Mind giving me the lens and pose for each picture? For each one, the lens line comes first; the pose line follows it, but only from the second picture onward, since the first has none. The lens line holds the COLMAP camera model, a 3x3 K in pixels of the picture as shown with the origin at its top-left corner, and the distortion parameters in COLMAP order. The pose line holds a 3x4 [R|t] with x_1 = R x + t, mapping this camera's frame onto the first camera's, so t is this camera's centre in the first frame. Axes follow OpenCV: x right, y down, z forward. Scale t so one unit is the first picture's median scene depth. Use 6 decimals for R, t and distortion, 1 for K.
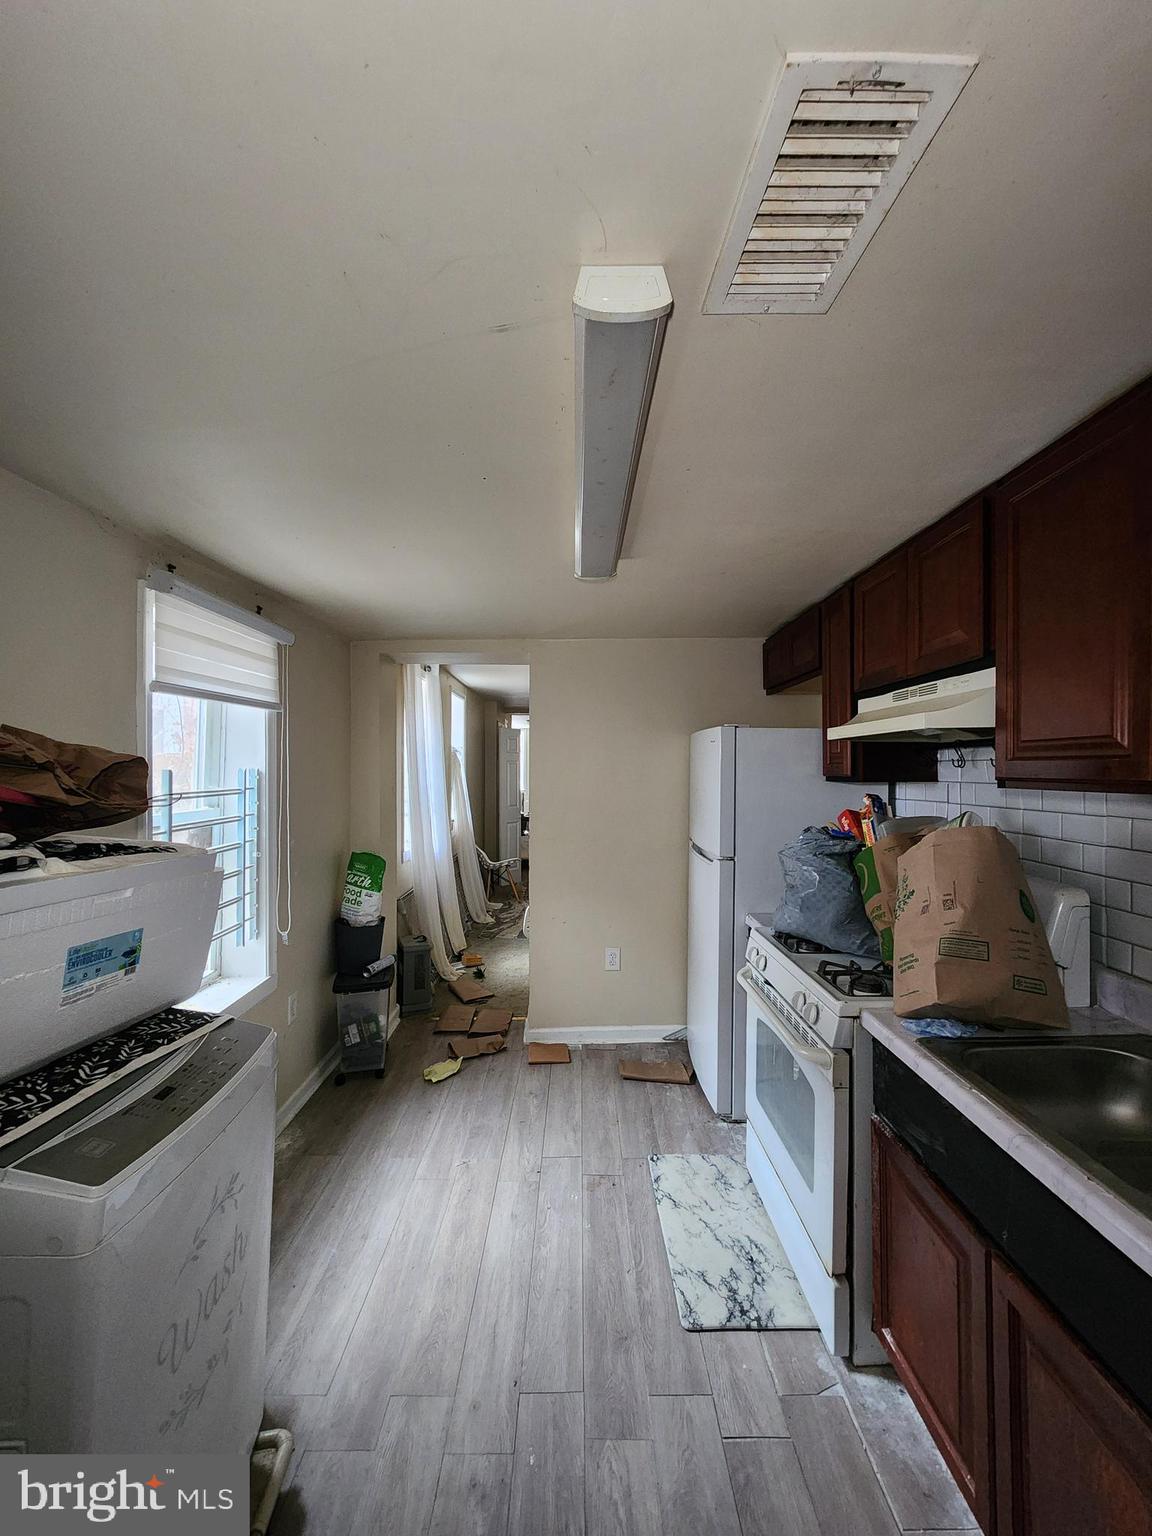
lens RADIAL K [[617.1, 0, 574.3], [0, 617.1, 765.3], [0, 0, 1]] dist [0.000661, -0.000010]
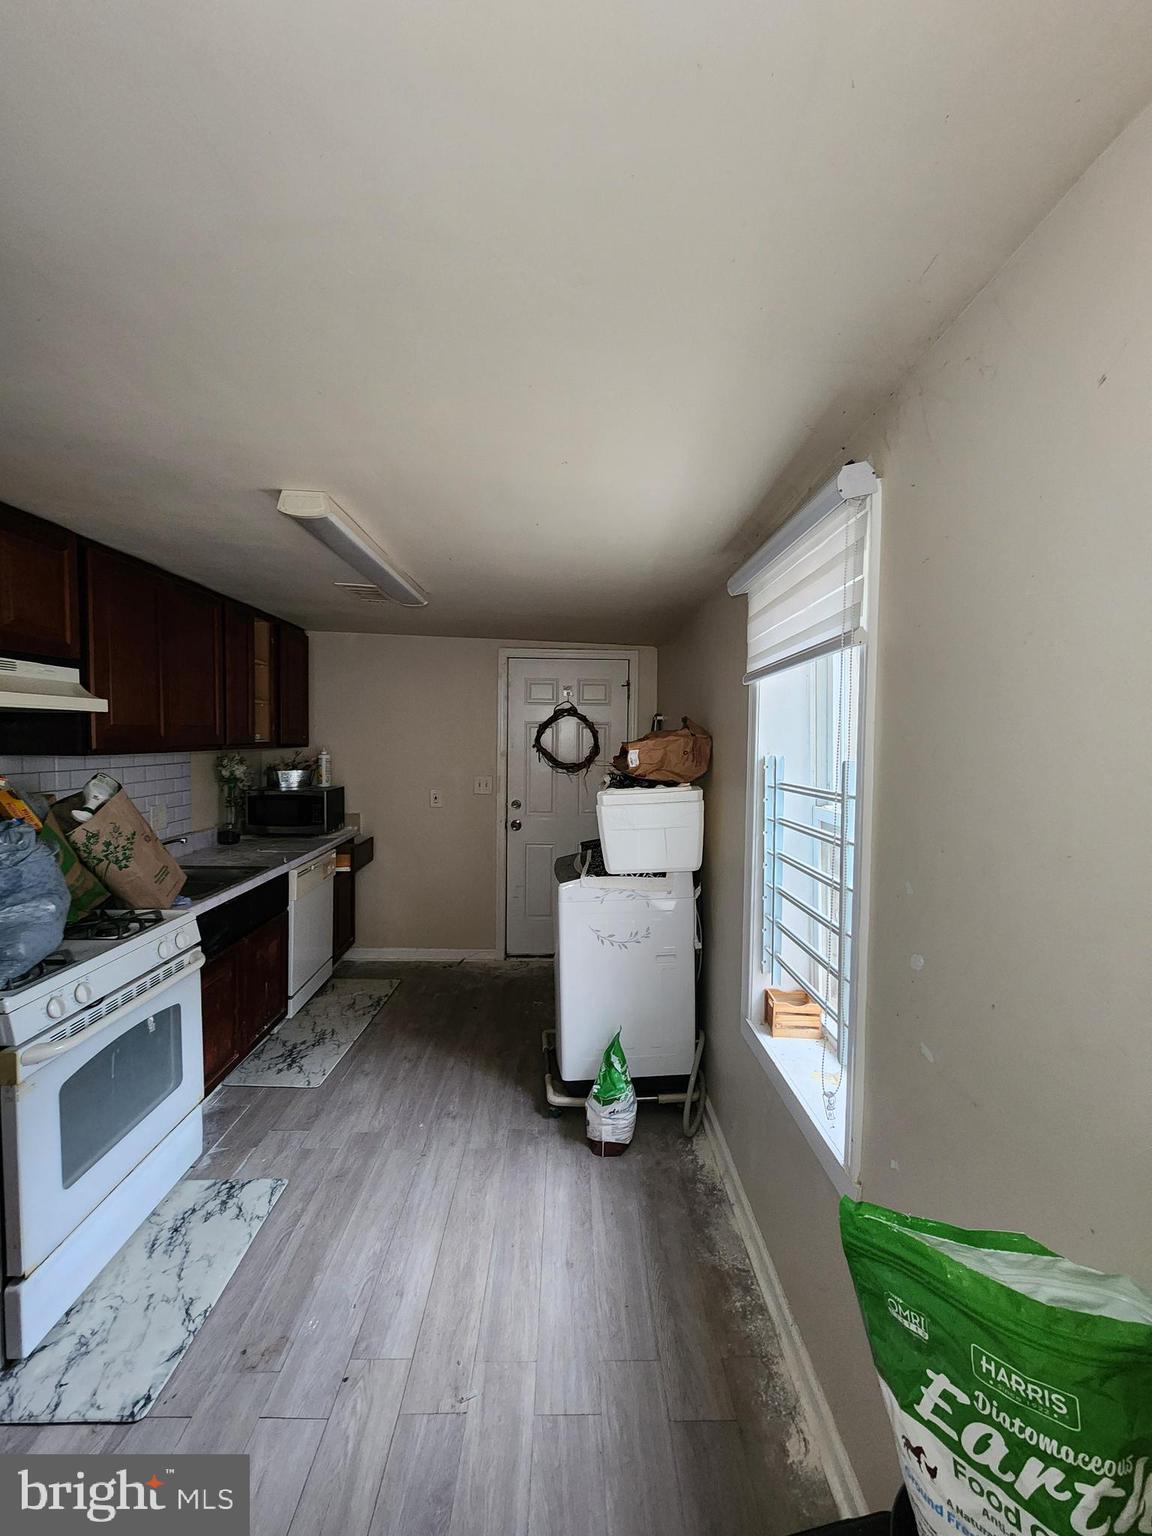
lens RADIAL K [[617.1, 0, 578.4], [0, 617.1, 761.5], [0, 0, 1]] dist [0.000661, -0.000010]
pose [[-0.999660, -0.013663, -0.022193, -0.352670], [-0.014314, 0.999464, 0.029430, -0.008182], [0.021779, 0.029737, -0.999320, 2.070307]]
